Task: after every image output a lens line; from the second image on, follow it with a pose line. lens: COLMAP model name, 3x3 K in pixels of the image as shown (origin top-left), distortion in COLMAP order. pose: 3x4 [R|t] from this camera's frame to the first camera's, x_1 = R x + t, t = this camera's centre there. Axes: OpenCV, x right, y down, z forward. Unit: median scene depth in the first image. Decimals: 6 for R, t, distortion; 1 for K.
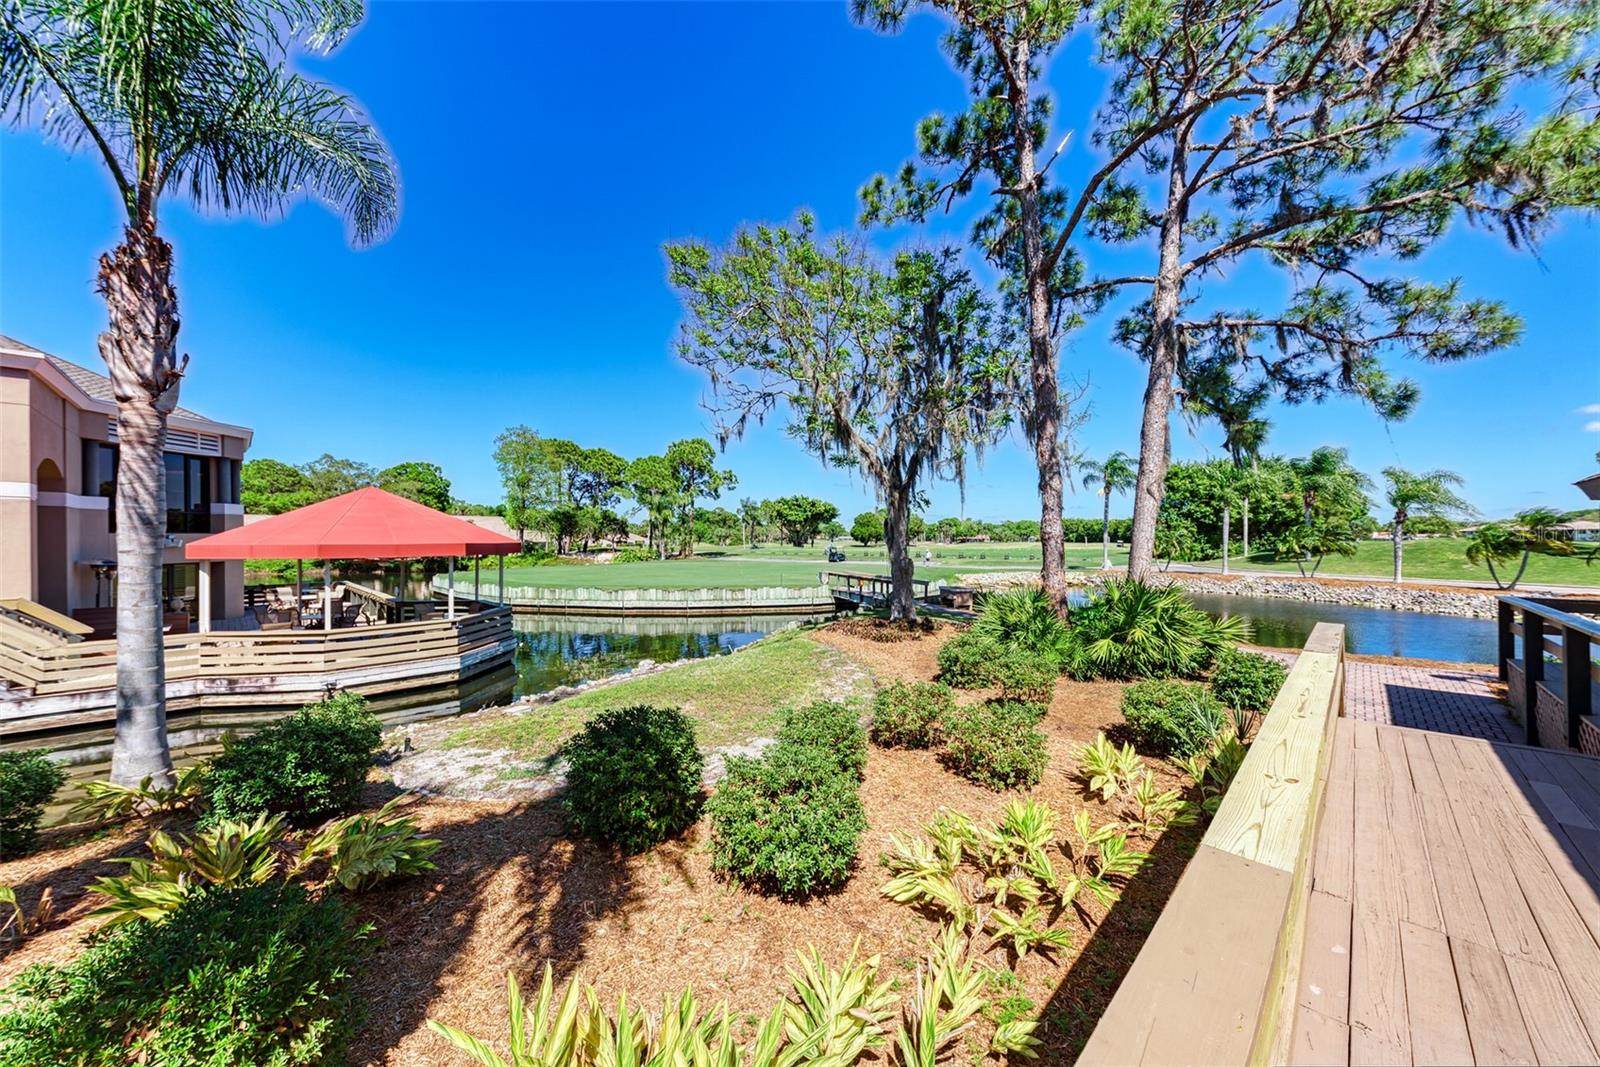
lens RADIAL K [[573.3, 0, 795.4], [0, 573.3, 540.2], [0, 0, 1]] dist [0.001765, -0.000045]
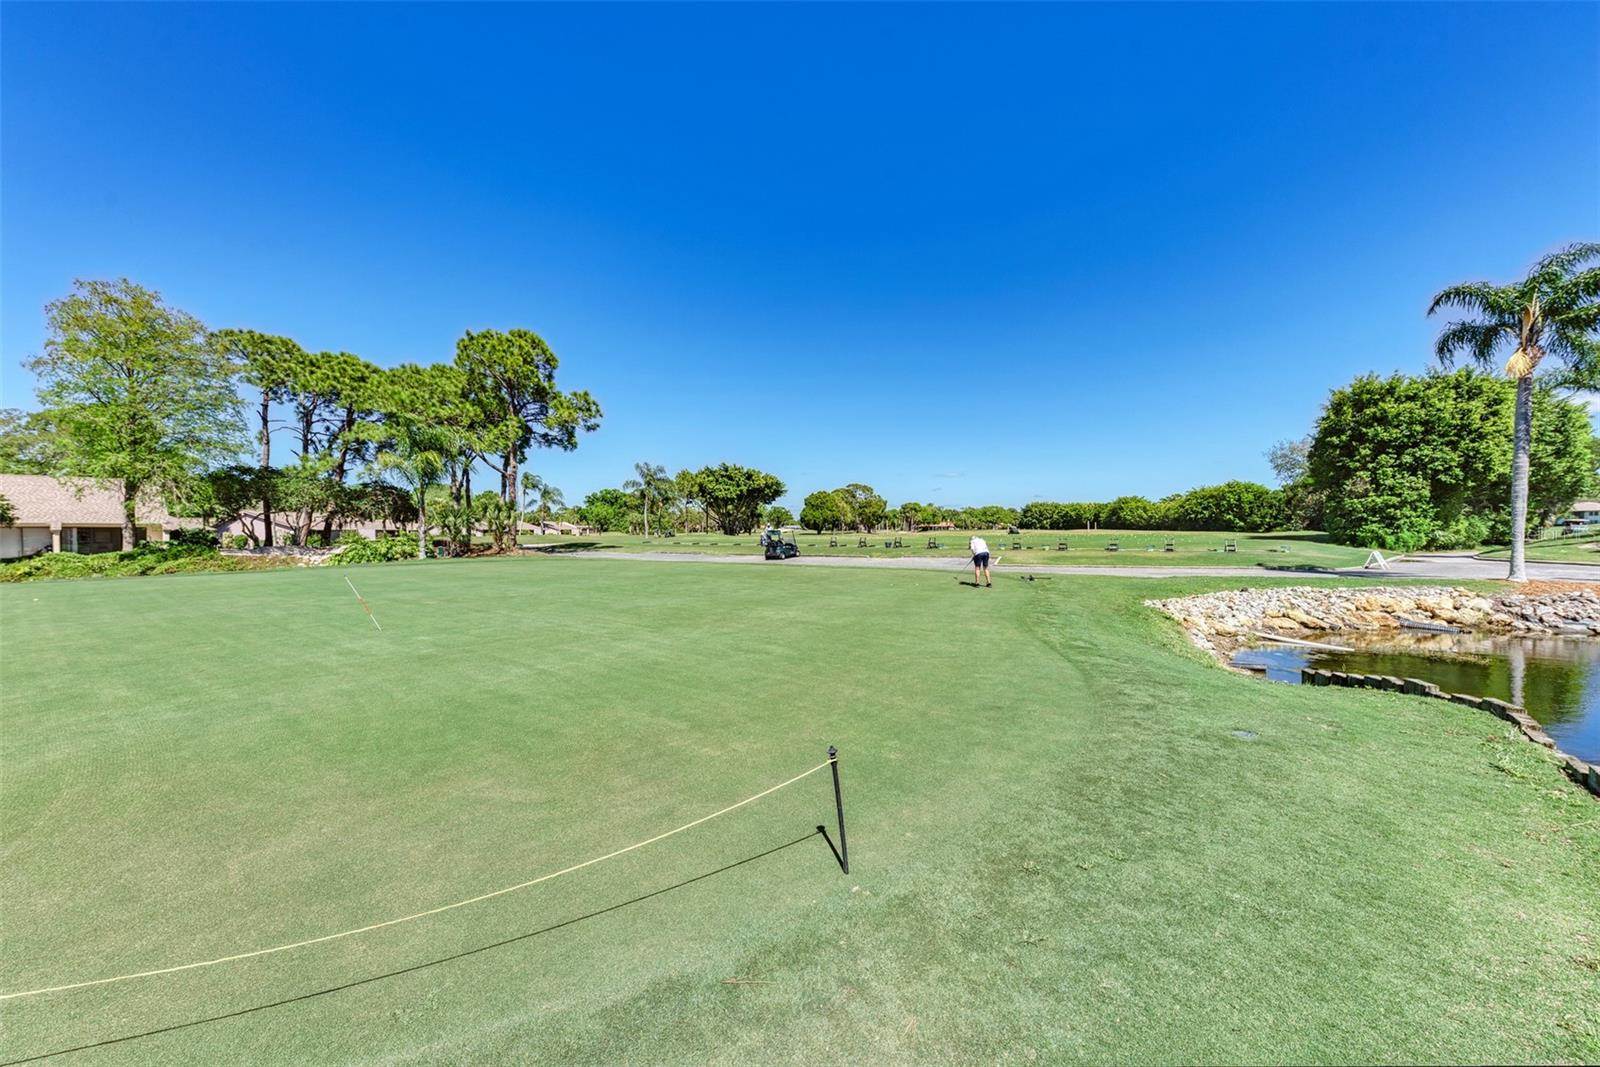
lens RADIAL K [[573.3, 0, 795.4], [0, 573.3, 540.2], [0, 0, 1]] dist [0.001765, -0.000045]
pose [[0.995718, -0.008485, 0.092052, 0.030124], [0.007095, 0.999856, 0.015412, 0.010313], [-0.092170, -0.014693, 0.995635, 0.388052]]
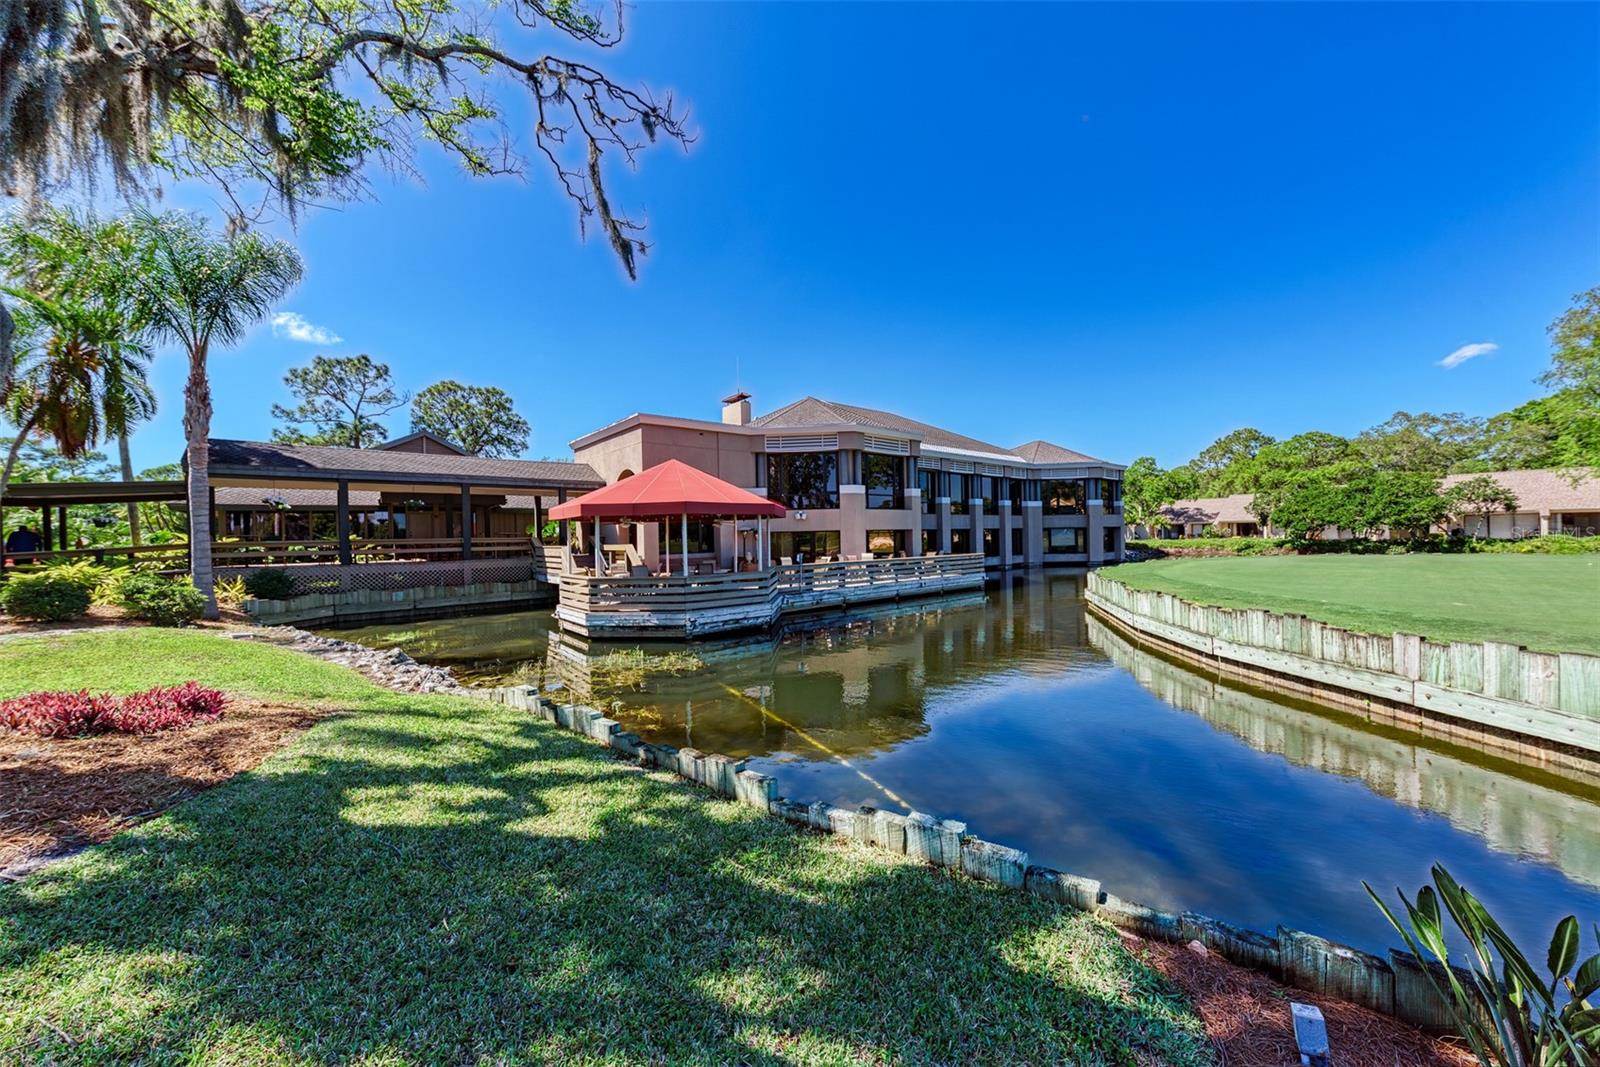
lens RADIAL K [[563.6, 0, 800.0], [0, 563.6, 533.5], [0, 0, 1]] dist [-0.002111, -0.000395]
pose [[-0.110817, -0.000550, -0.993841, 0.076408], [0.015418, 0.999879, -0.002273, 0.012066], [0.993721, -0.015575, -0.110795, 0.277740]]
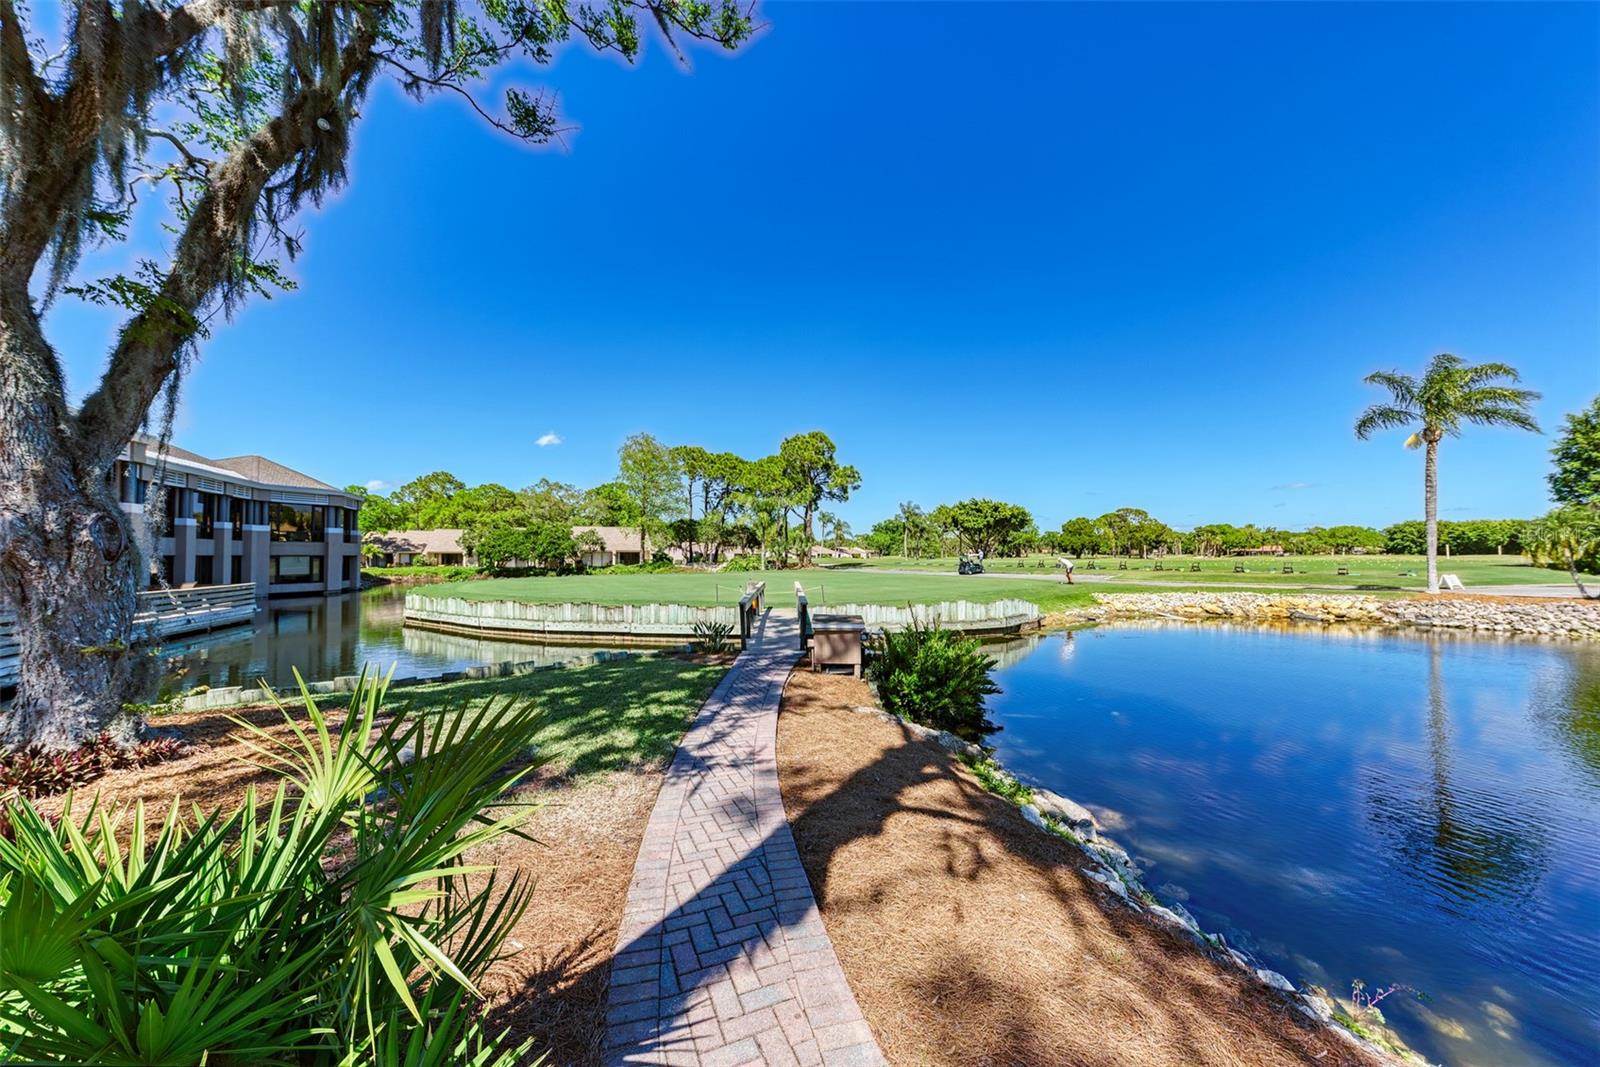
lens RADIAL K [[563.6, 0, 800.0], [0, 563.6, 533.5], [0, 0, 1]] dist [-0.002111, -0.000395]
pose [[0.918725, -0.017568, -0.394507, 0.129311], [0.001709, 0.999177, -0.040515, 0.010622], [0.394894, 0.036548, 0.917999, 0.180302]]
